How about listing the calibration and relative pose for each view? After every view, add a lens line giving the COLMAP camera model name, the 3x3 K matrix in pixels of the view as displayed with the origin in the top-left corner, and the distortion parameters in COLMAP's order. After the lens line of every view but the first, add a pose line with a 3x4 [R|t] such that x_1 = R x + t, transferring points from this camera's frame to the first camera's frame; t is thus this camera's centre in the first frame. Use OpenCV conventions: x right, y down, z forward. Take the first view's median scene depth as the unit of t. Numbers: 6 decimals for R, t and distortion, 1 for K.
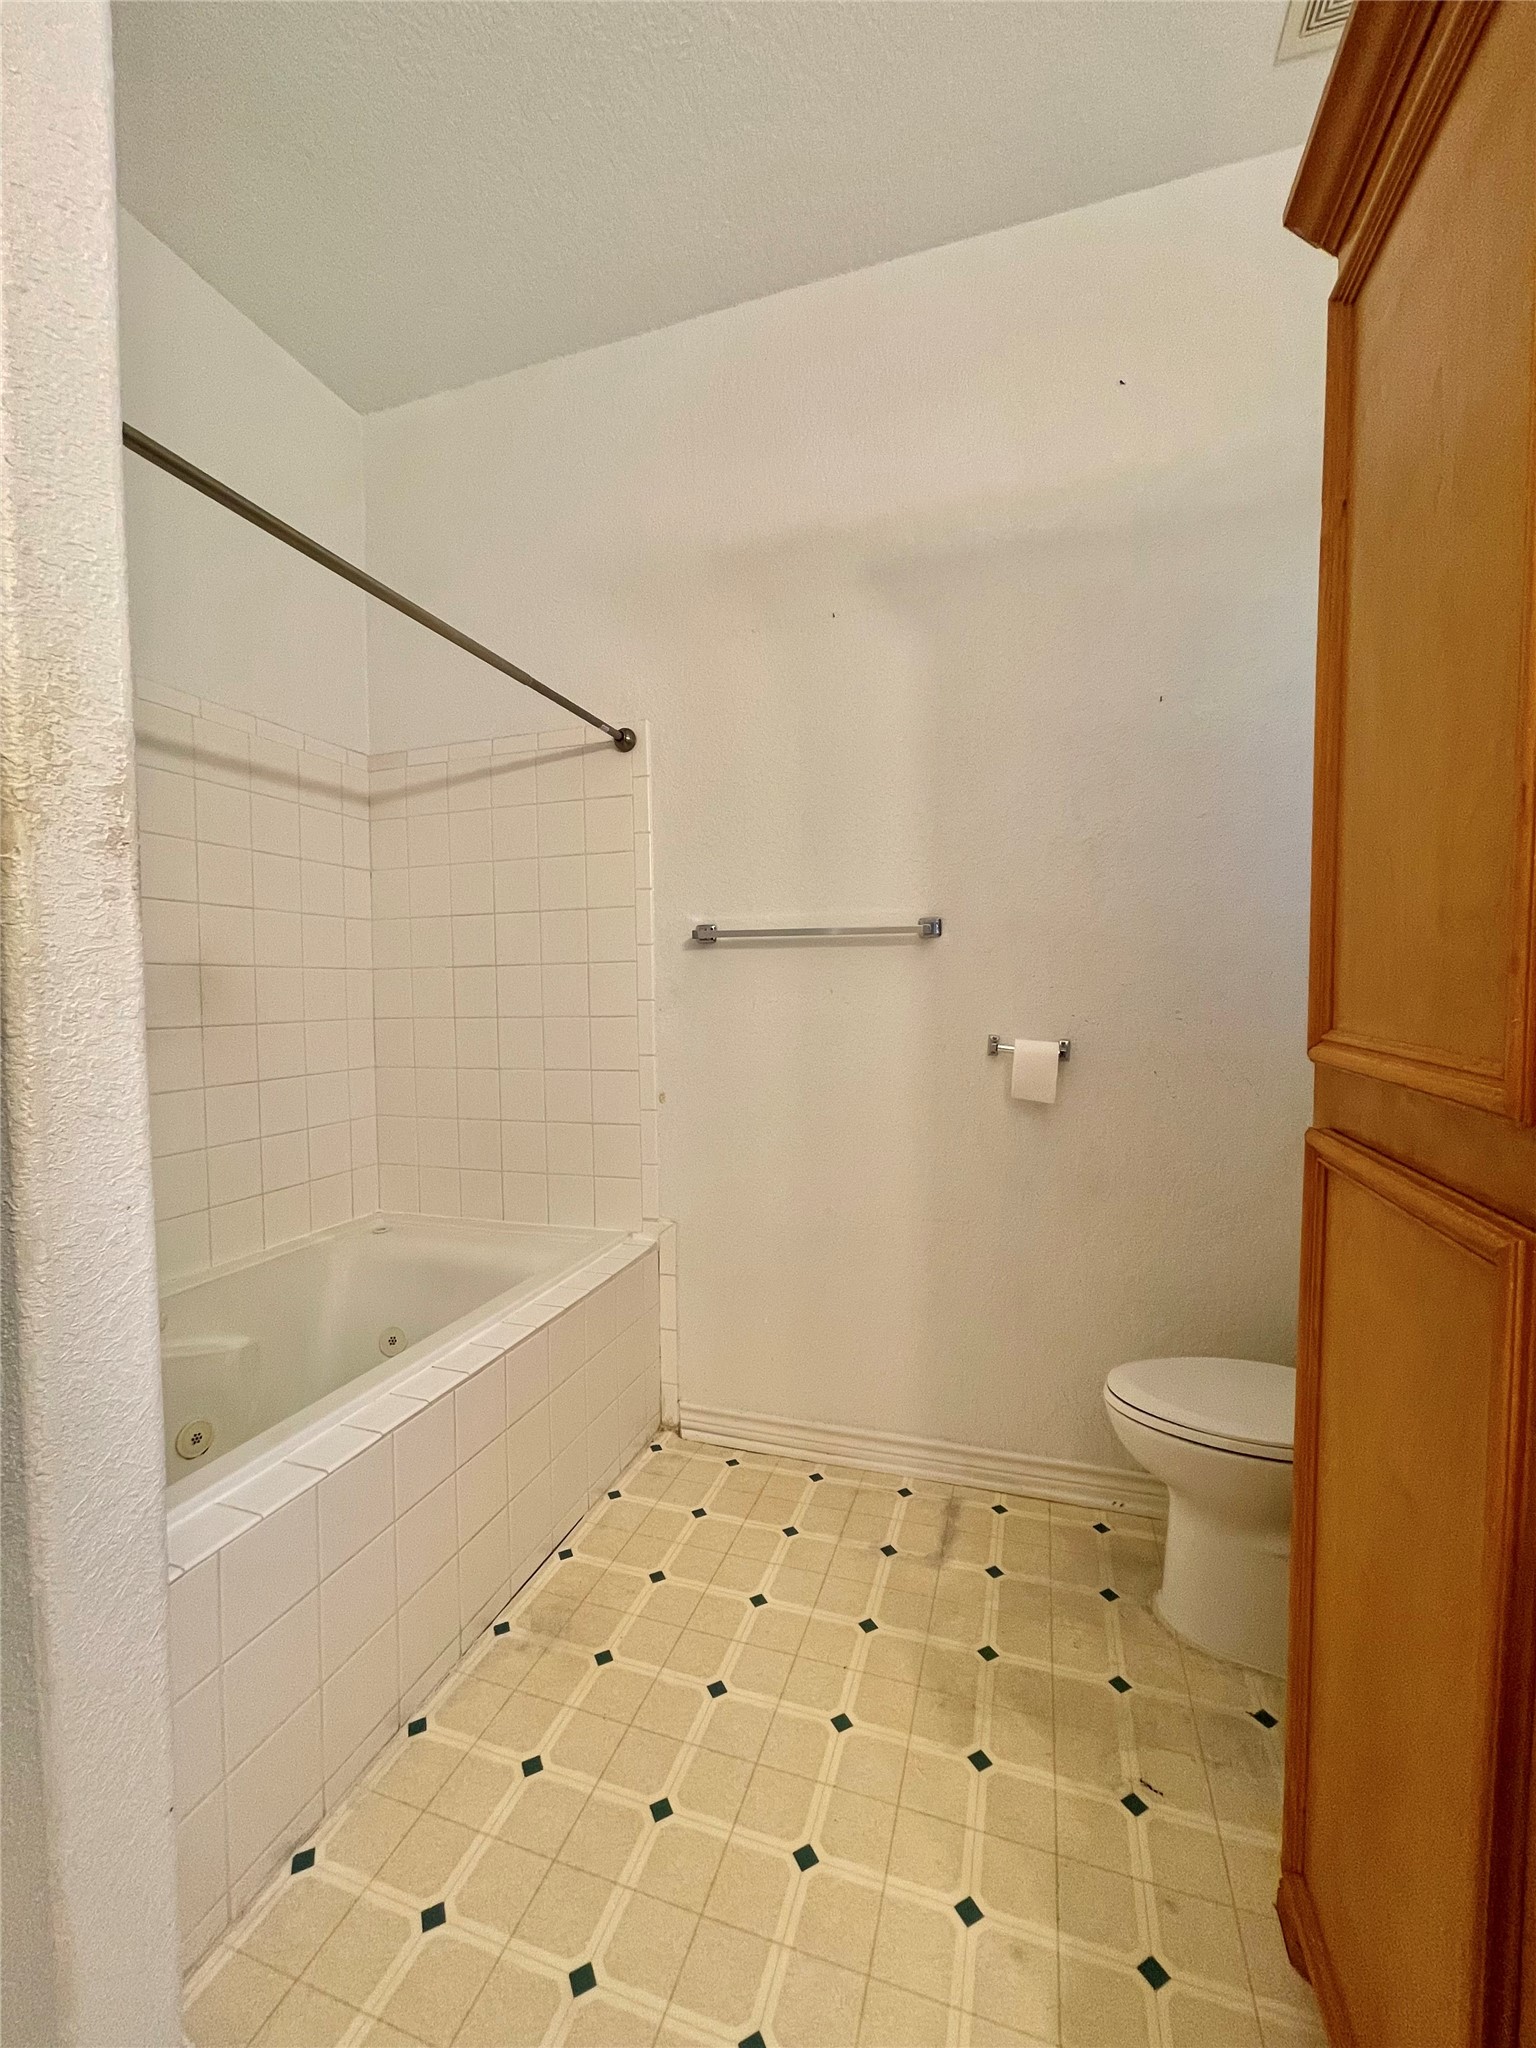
lens RADIAL K [[822.3, 0, 768.3], [0, 822.3, 1041.1], [0, 0, 1]] dist [-0.007757, 0.000672]
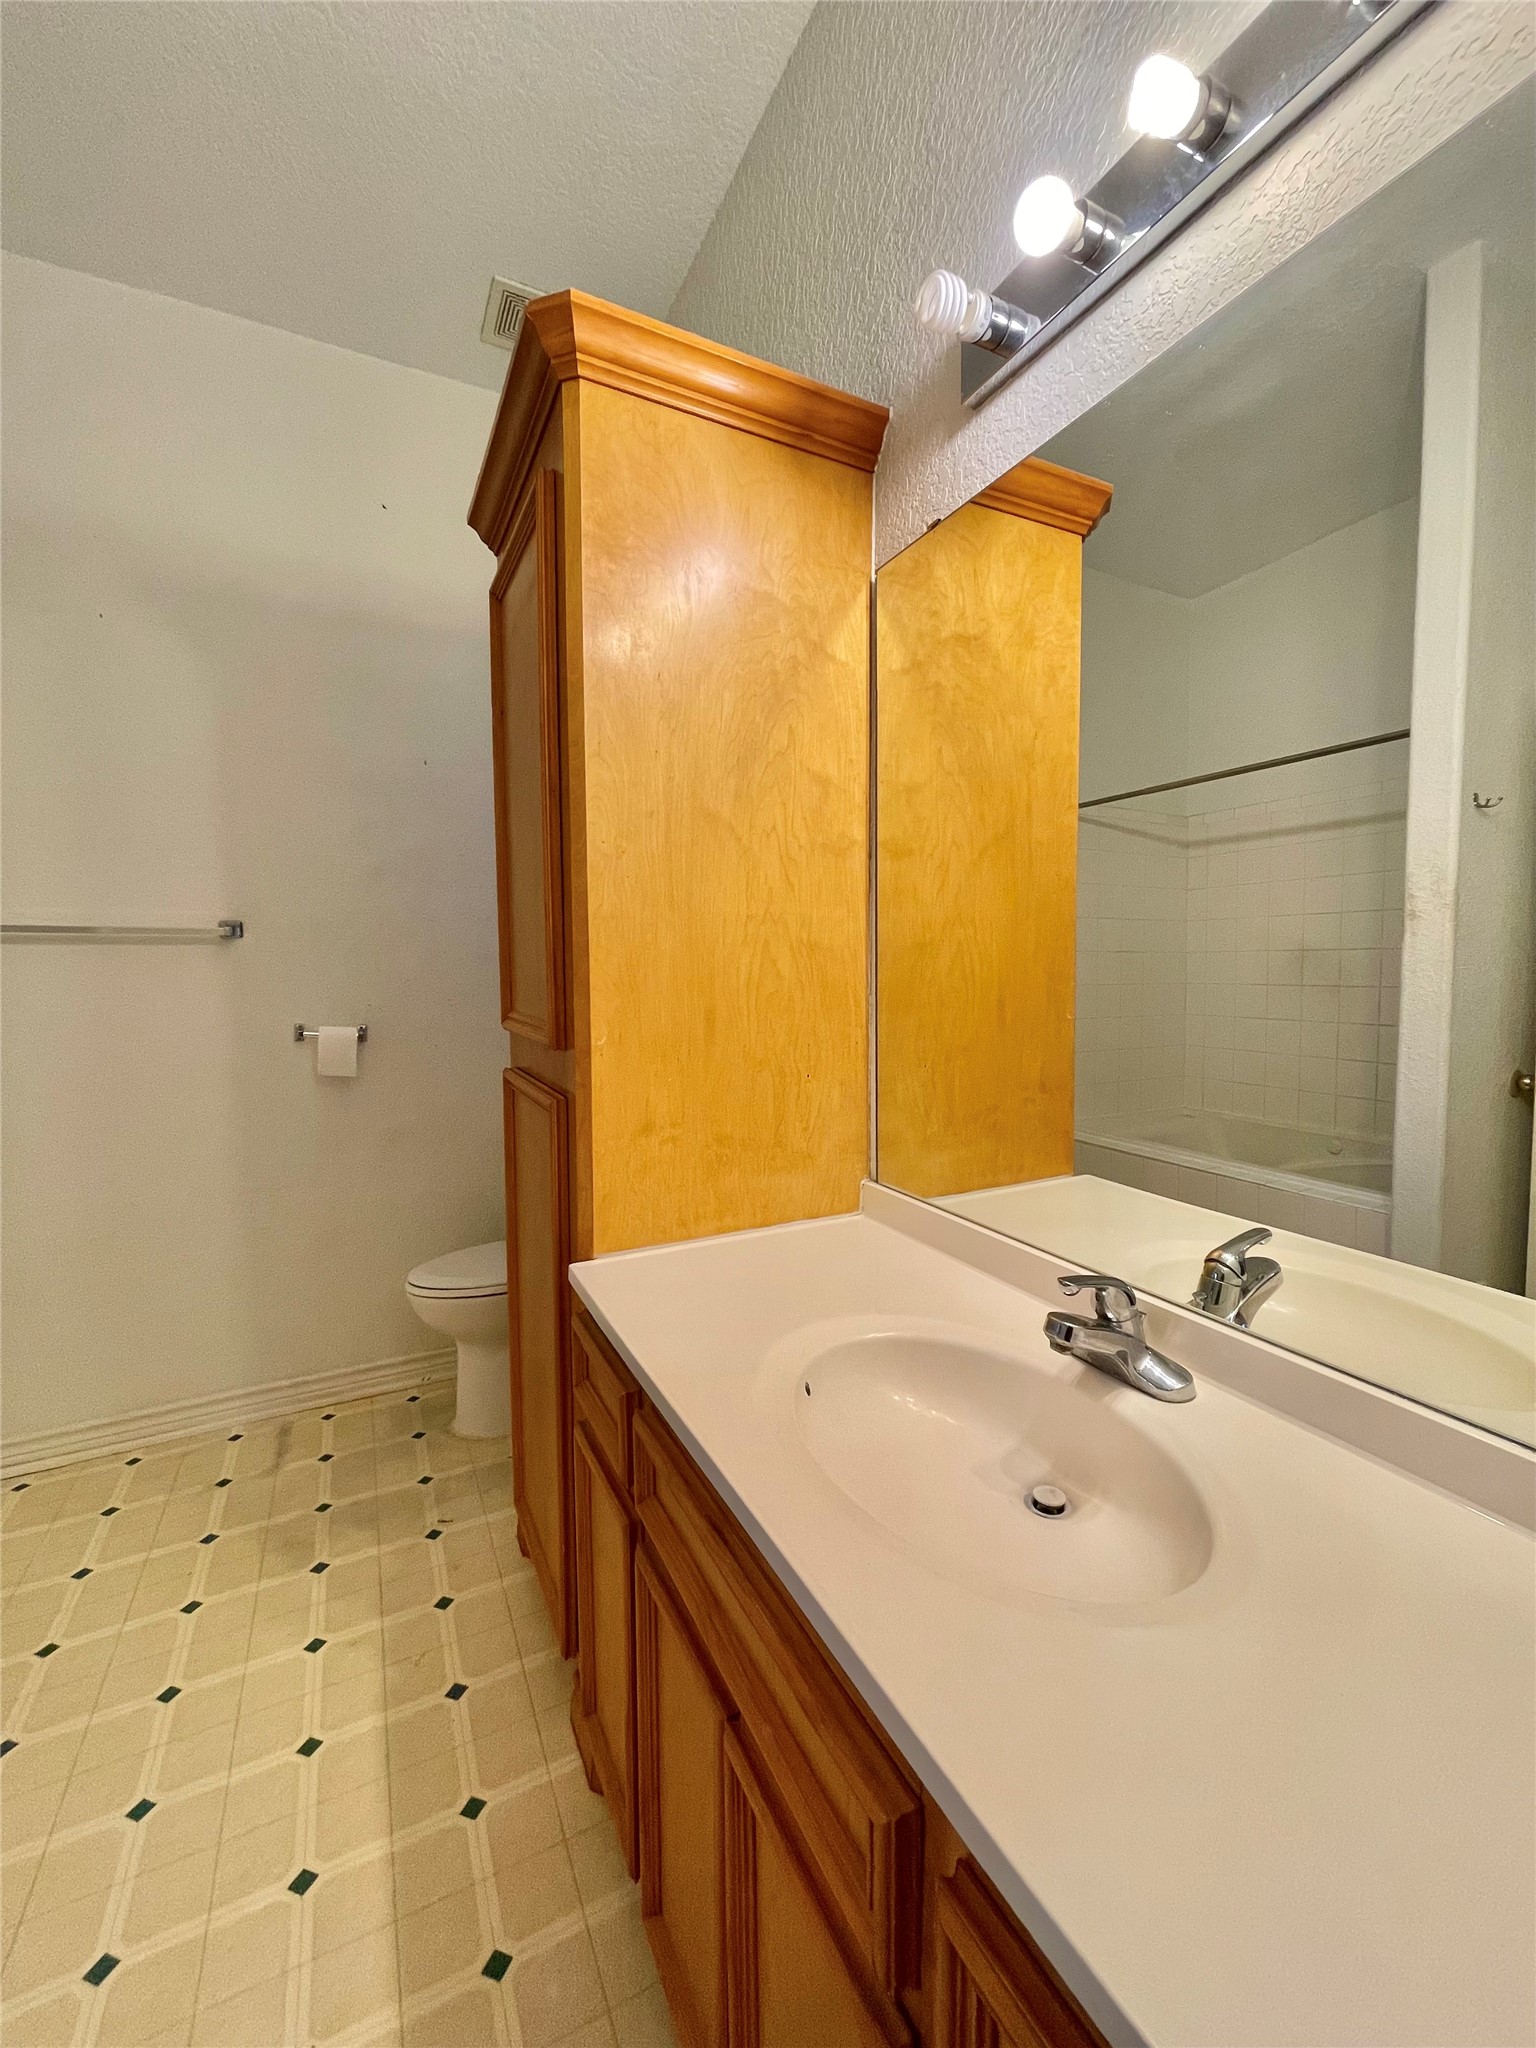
lens RADIAL K [[822.3, 0, 766.6], [0, 822.3, 1036.6], [0, 0, 1]] dist [-0.007757, 0.000672]
pose [[0.708214, -0.048247, 0.704347, -0.097460], [0.041641, 0.998780, 0.026546, 0.009929], [-0.704768, 0.010529, 0.709359, -0.372027]]
